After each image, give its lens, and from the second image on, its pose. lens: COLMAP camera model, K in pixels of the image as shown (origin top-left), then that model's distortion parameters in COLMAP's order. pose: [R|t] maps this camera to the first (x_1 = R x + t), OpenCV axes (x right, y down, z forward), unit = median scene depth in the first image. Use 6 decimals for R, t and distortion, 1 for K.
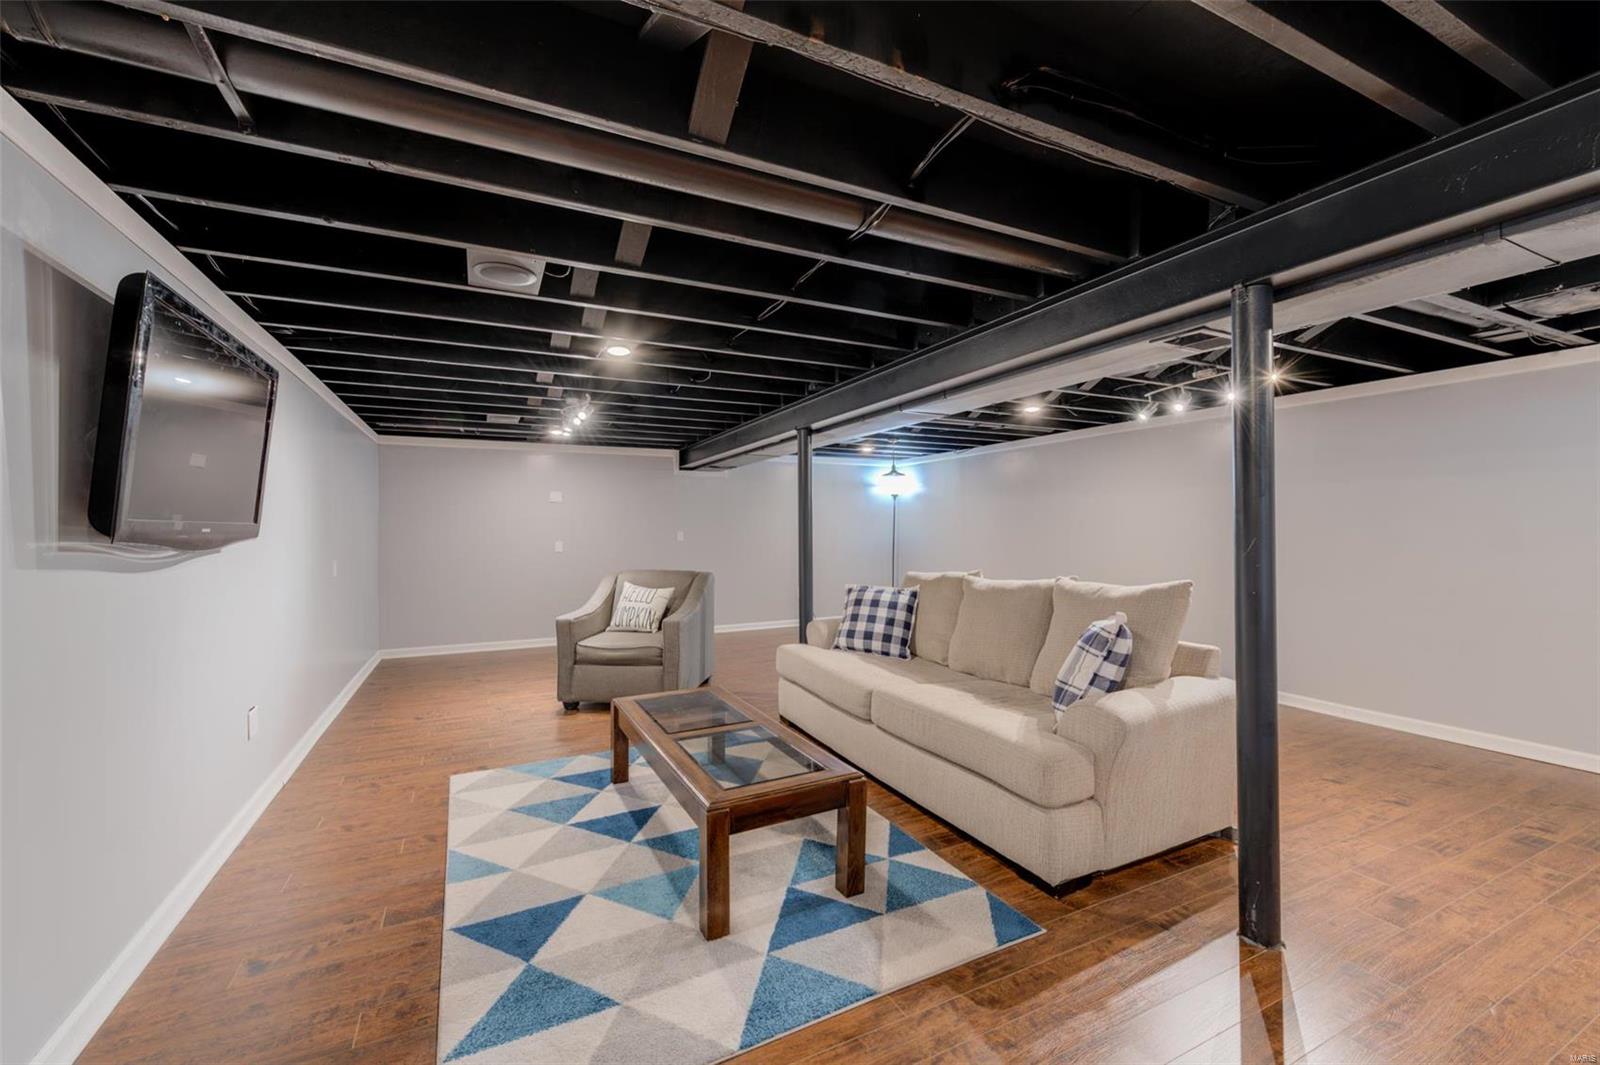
lens RADIAL K [[632.9, 0, 800.0], [0, 632.9, 532.5], [0, 0, 1]] dist [0.001337, -0.000108]
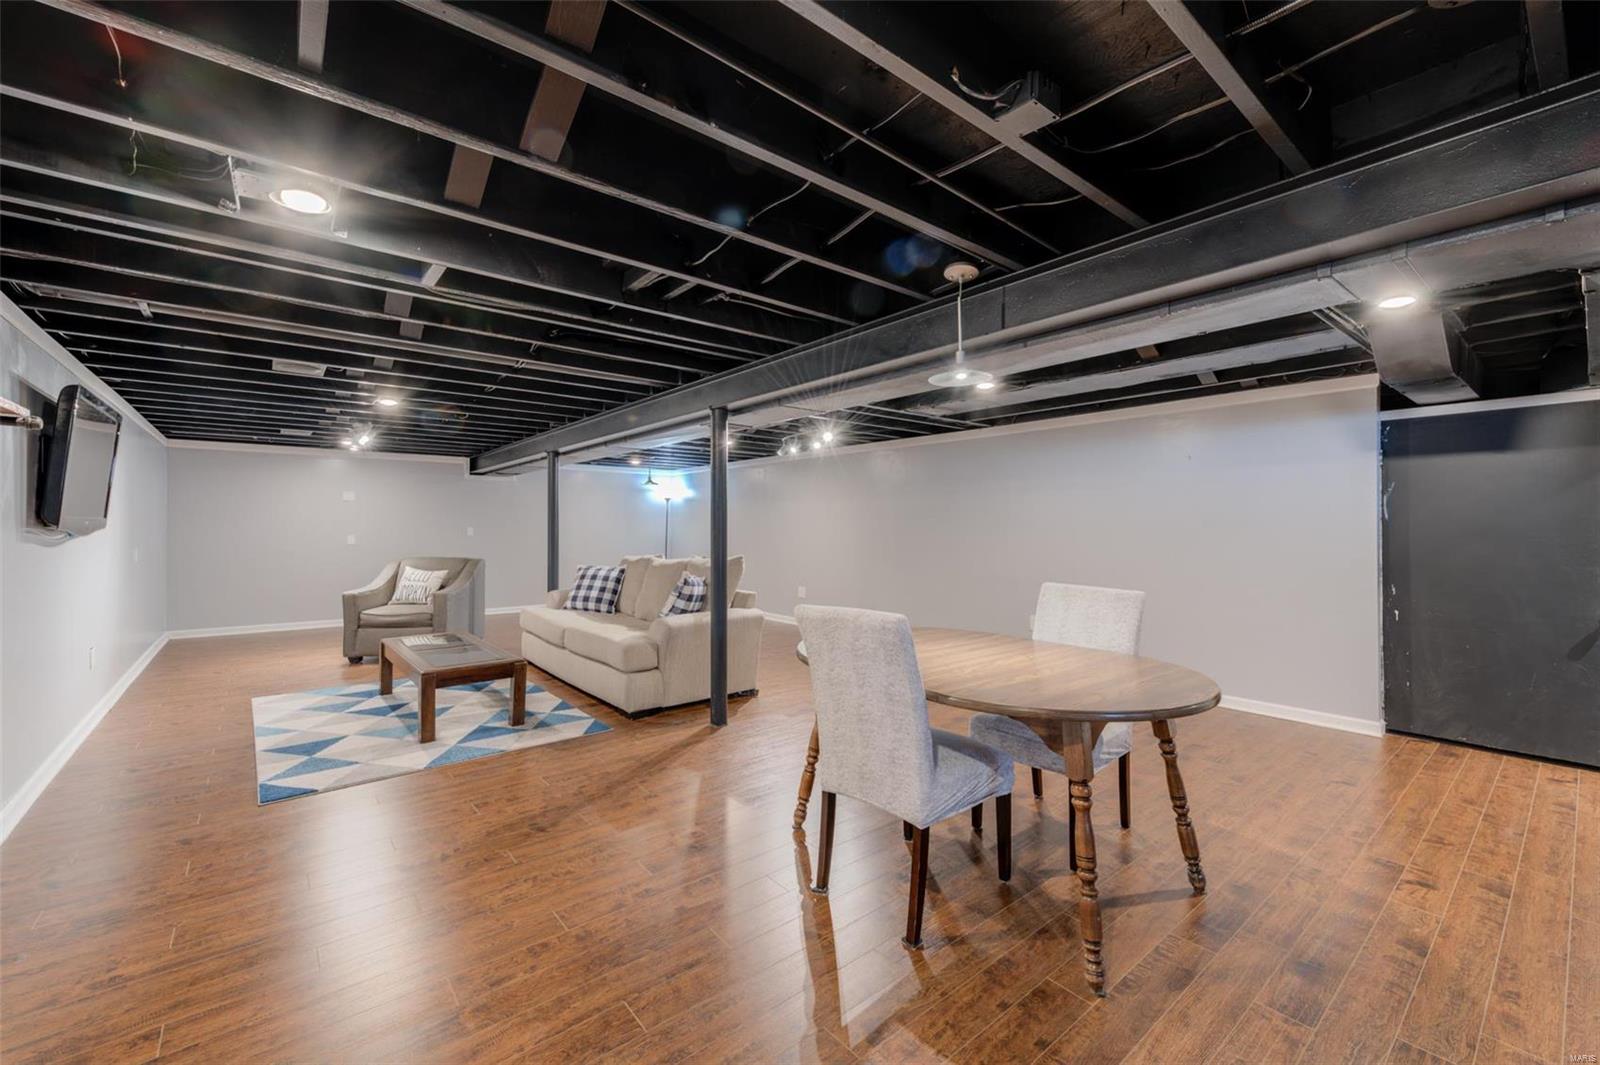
lens RADIAL K [[637.4, 0, 801.5], [0, 637.4, 528.6], [0, 0, 1]] dist [0.002206, -0.000543]
pose [[0.972883, 0.005831, 0.231223, 0.293051], [-0.005105, 0.999980, -0.003738, 0.004919], [-0.231241, 0.002457, 0.972894, -0.633654]]
